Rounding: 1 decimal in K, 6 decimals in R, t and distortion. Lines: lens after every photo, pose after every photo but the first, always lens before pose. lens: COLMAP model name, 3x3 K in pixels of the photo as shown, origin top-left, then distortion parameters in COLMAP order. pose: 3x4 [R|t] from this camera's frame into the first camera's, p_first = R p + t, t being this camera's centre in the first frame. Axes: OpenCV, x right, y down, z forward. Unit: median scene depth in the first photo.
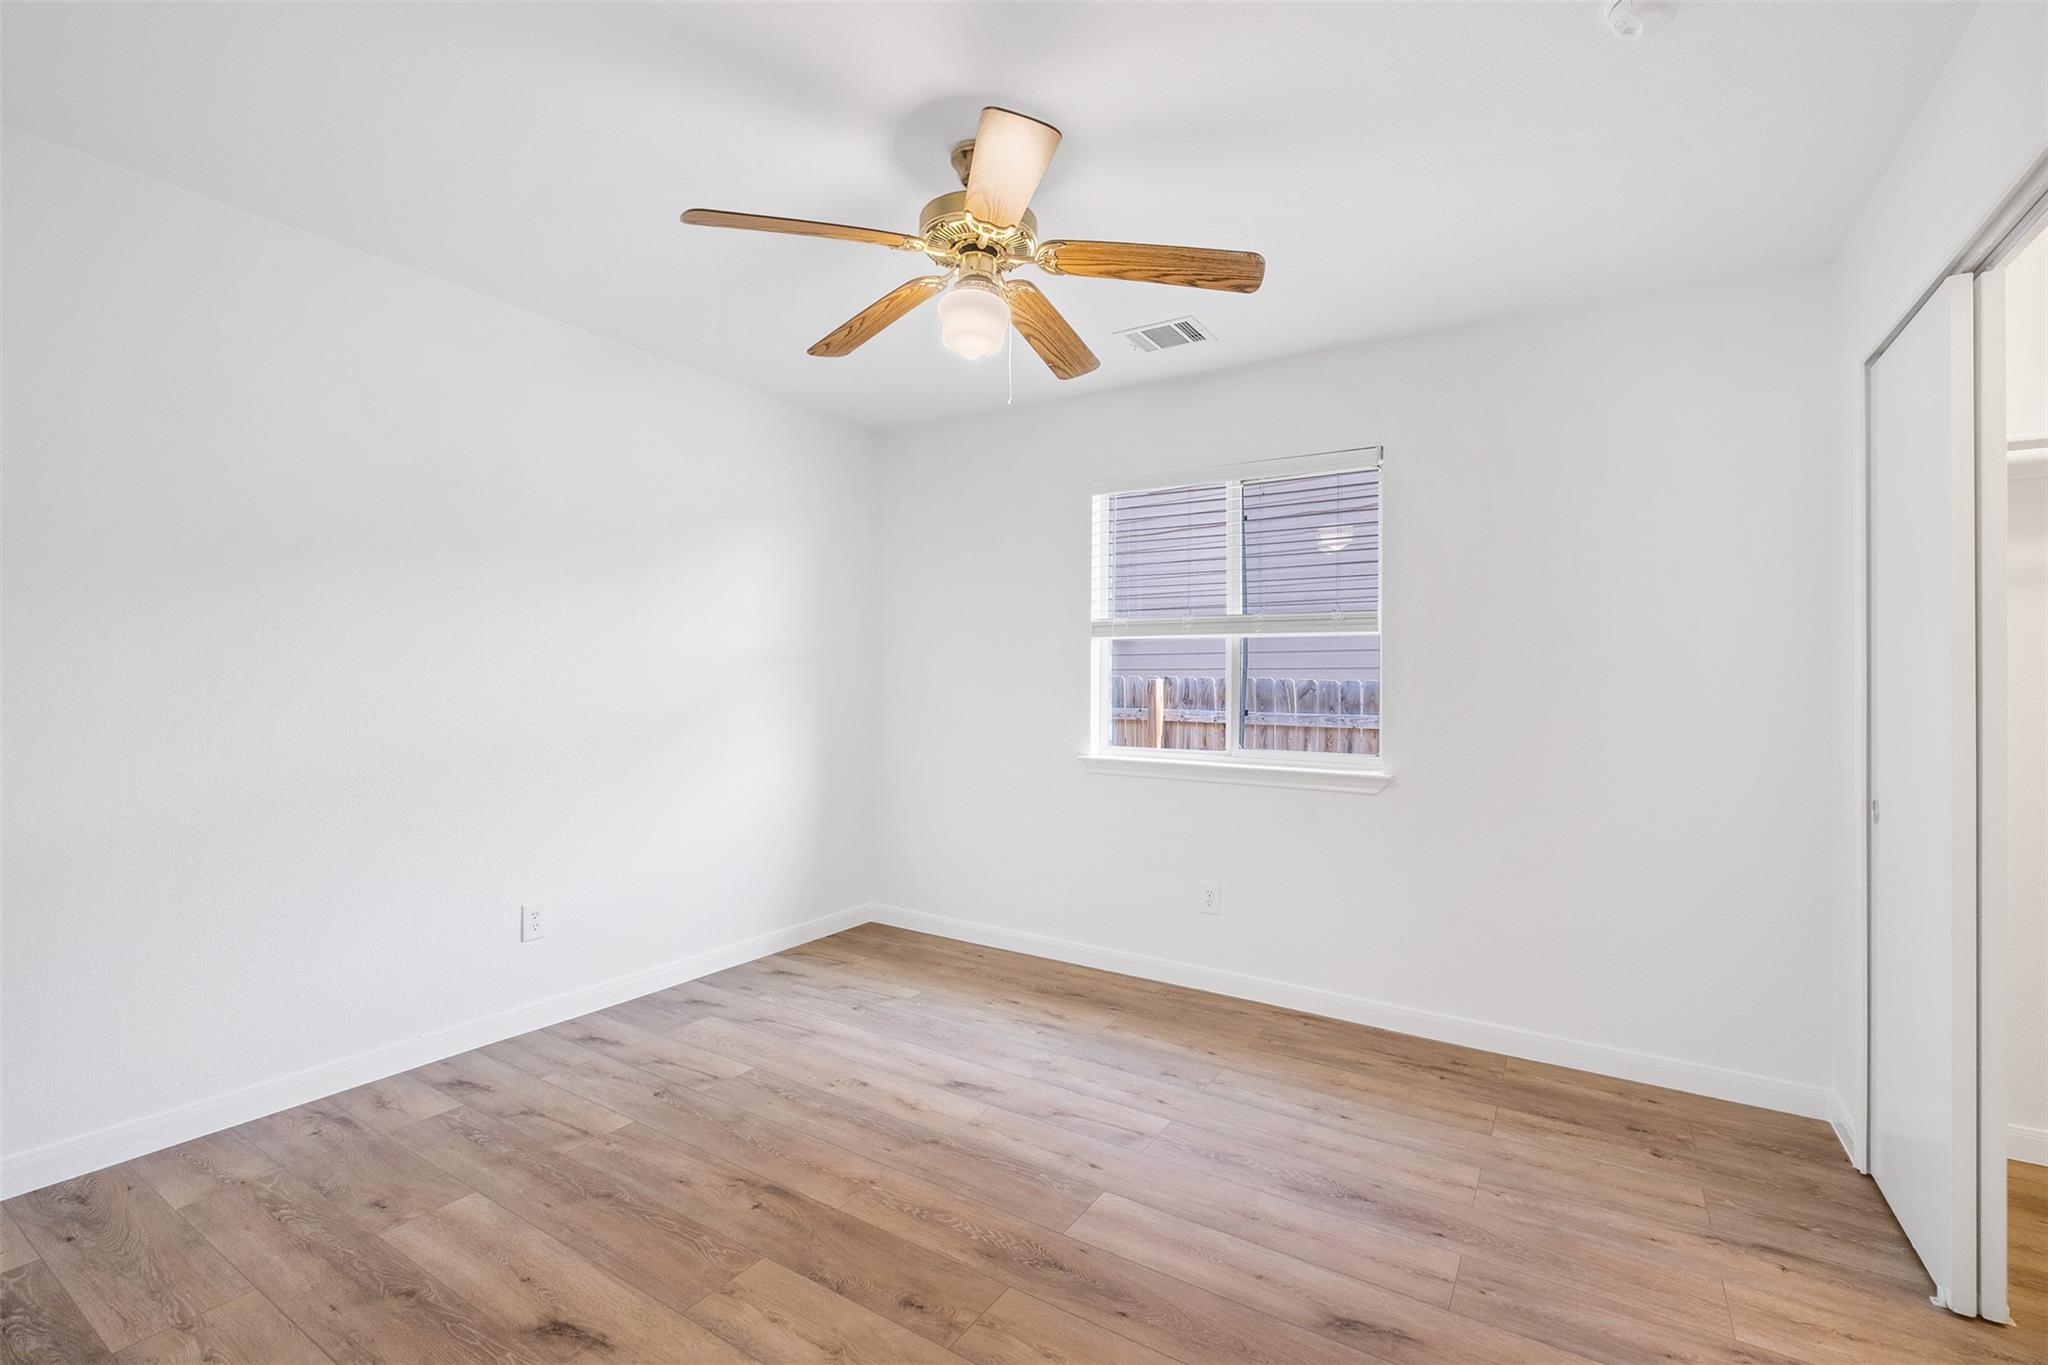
lens RADIAL K [[901.5, 0, 1024.2], [0, 901.5, 679.5], [0, 0, 1]] dist [0.002911, -0.006005]
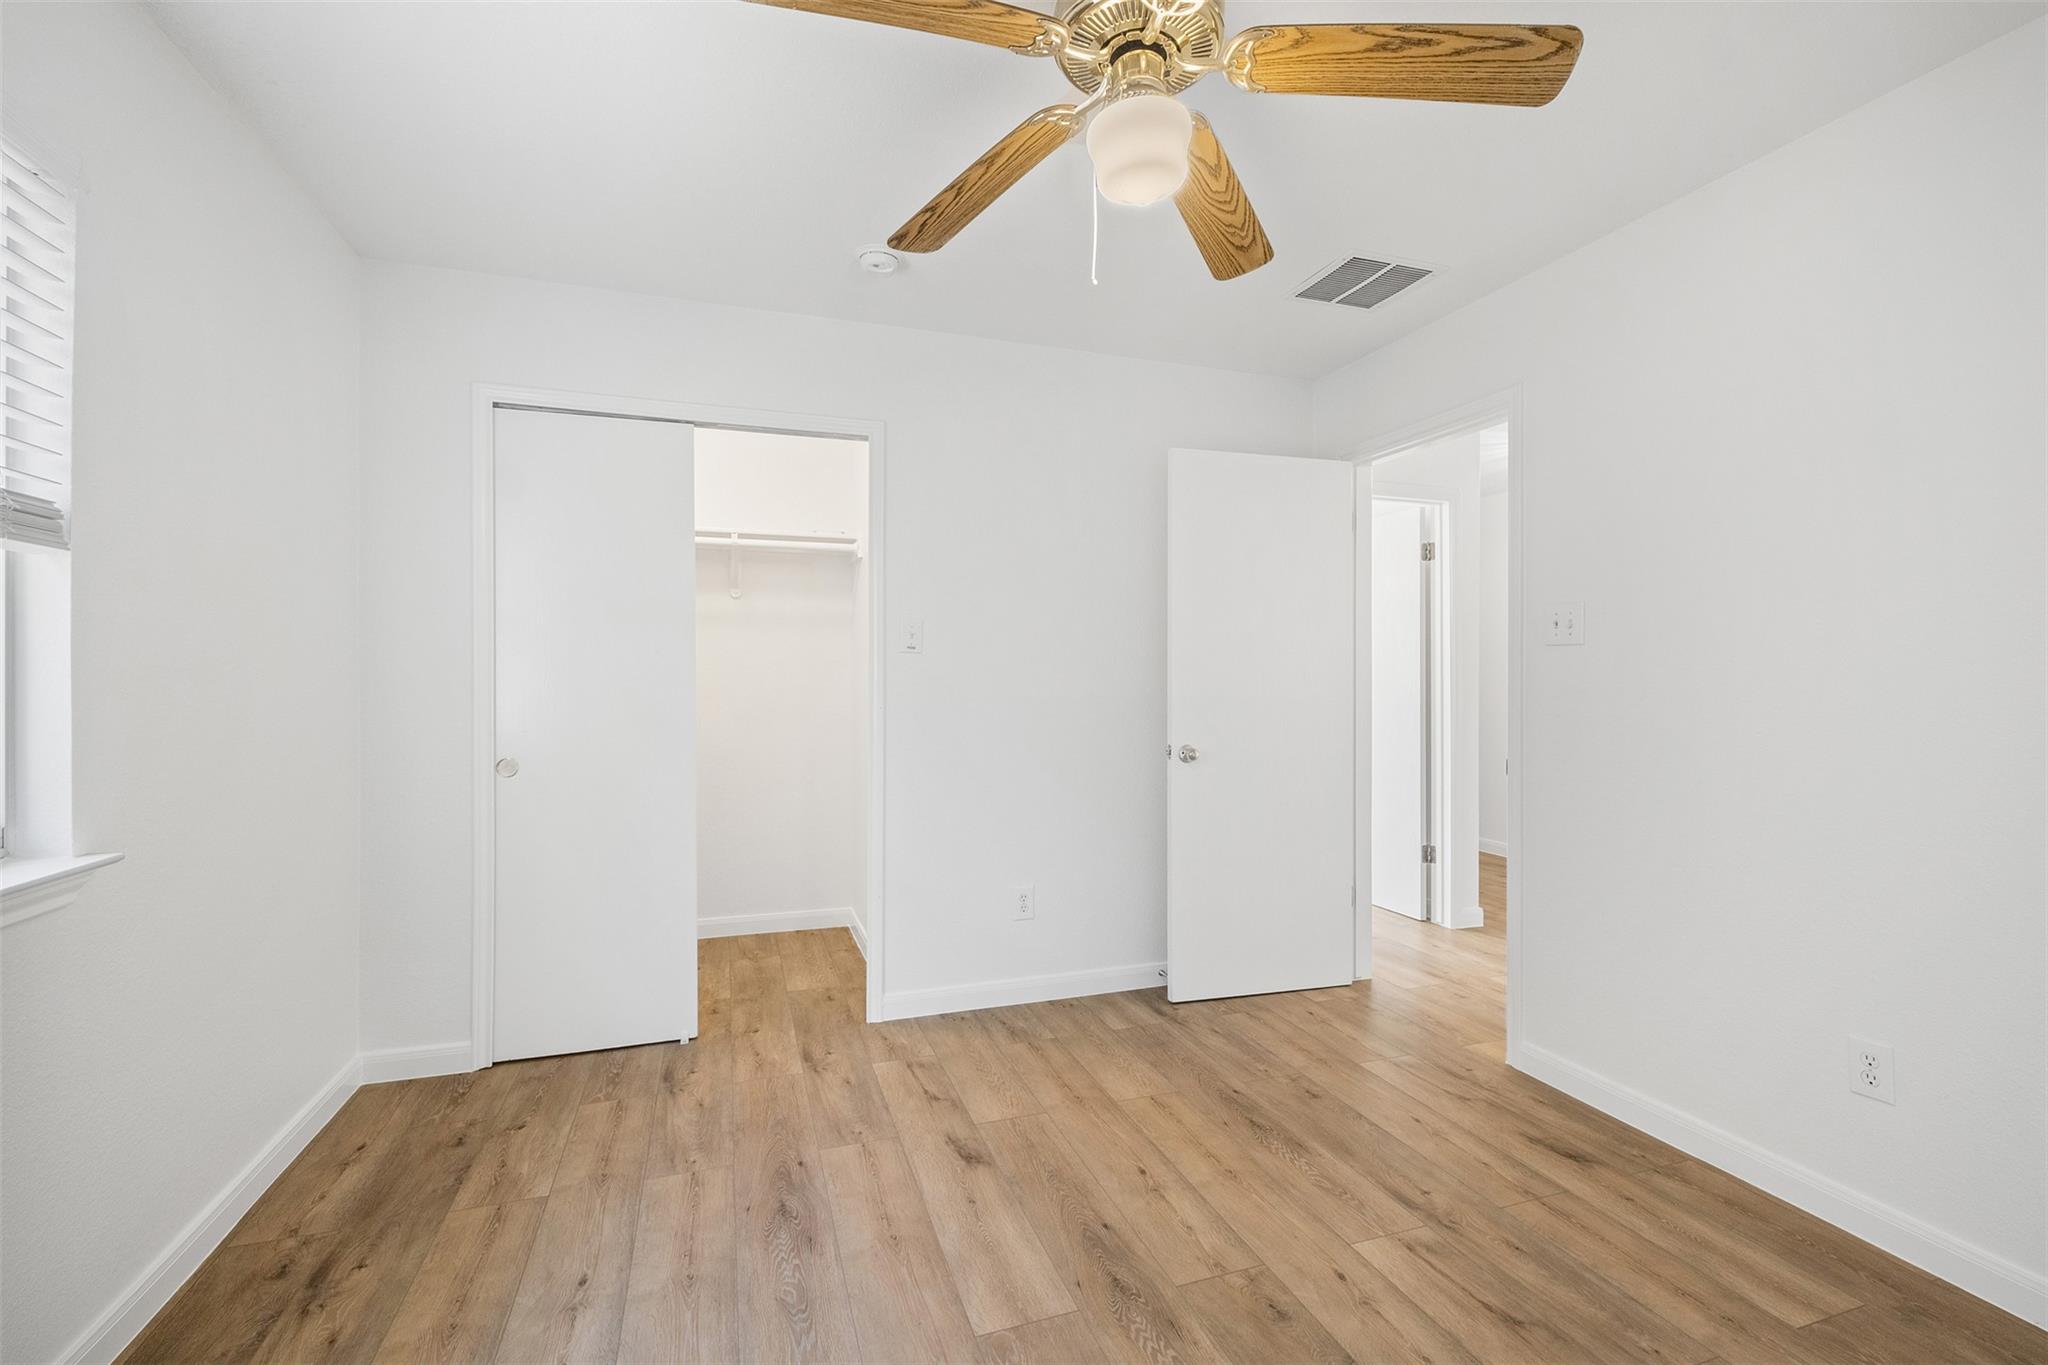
lens RADIAL K [[901.5, 0, 1024.2], [0, 901.5, 679.5], [0, 0, 1]] dist [0.002911, -0.006005]
pose [[-0.777659, -0.019380, 0.628387, -0.449334], [-0.015630, 0.999812, 0.011492, -0.003940], [-0.628492, -0.000885, -0.777816, 1.699153]]
